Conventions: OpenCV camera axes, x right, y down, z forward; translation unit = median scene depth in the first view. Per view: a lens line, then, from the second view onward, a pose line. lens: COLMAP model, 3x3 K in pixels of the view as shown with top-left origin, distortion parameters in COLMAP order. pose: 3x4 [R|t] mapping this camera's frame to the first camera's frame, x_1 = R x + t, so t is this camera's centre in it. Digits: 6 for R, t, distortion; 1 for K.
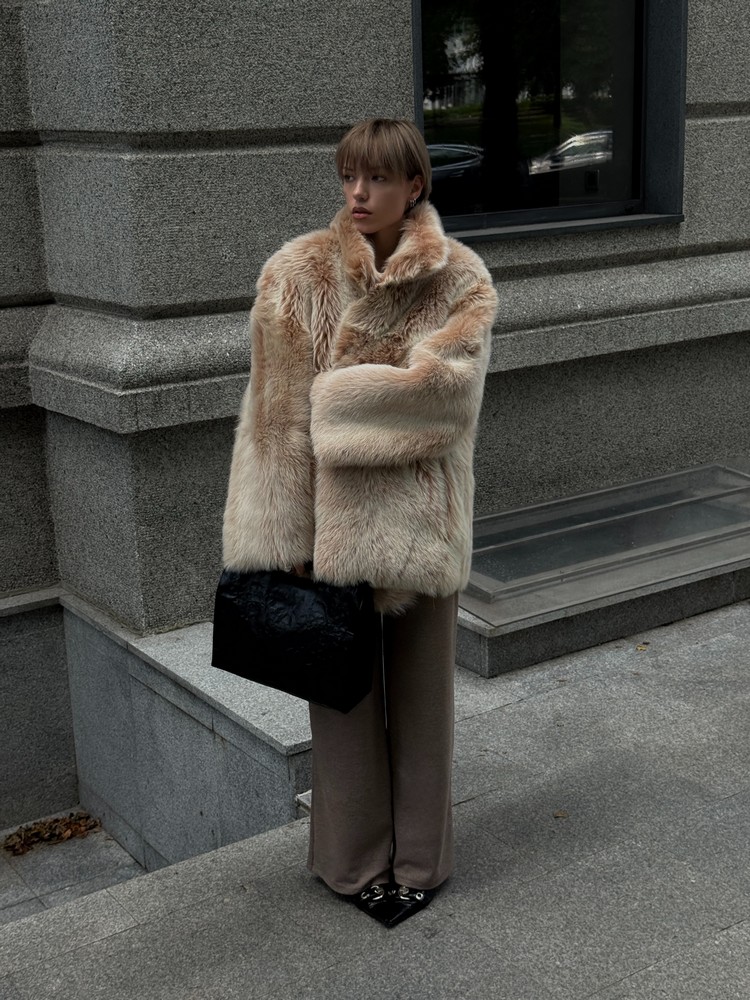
lens RADIAL K [[1394.6, 0, 368.2], [0, 1394.6, 498.9], [0, 0, 1]] dist [0.177383, -0.370337]
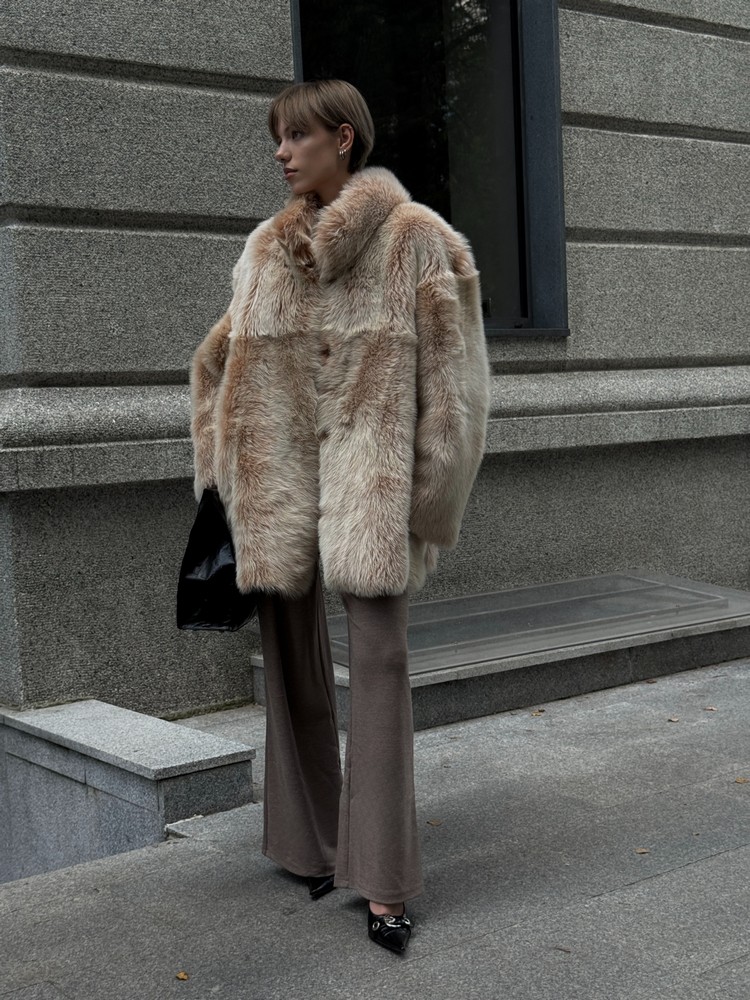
lens RADIAL K [[1399.7, 0, 383.8], [0, 1399.7, 513.8], [0, 0, 1]] dist [0.199729, -0.474667]
pose [[0.998940, -0.013885, 0.043891, 0.046748], [0.021876, 0.982075, -0.187216, 0.152245], [-0.040505, 0.187978, 0.981338, 0.010776]]
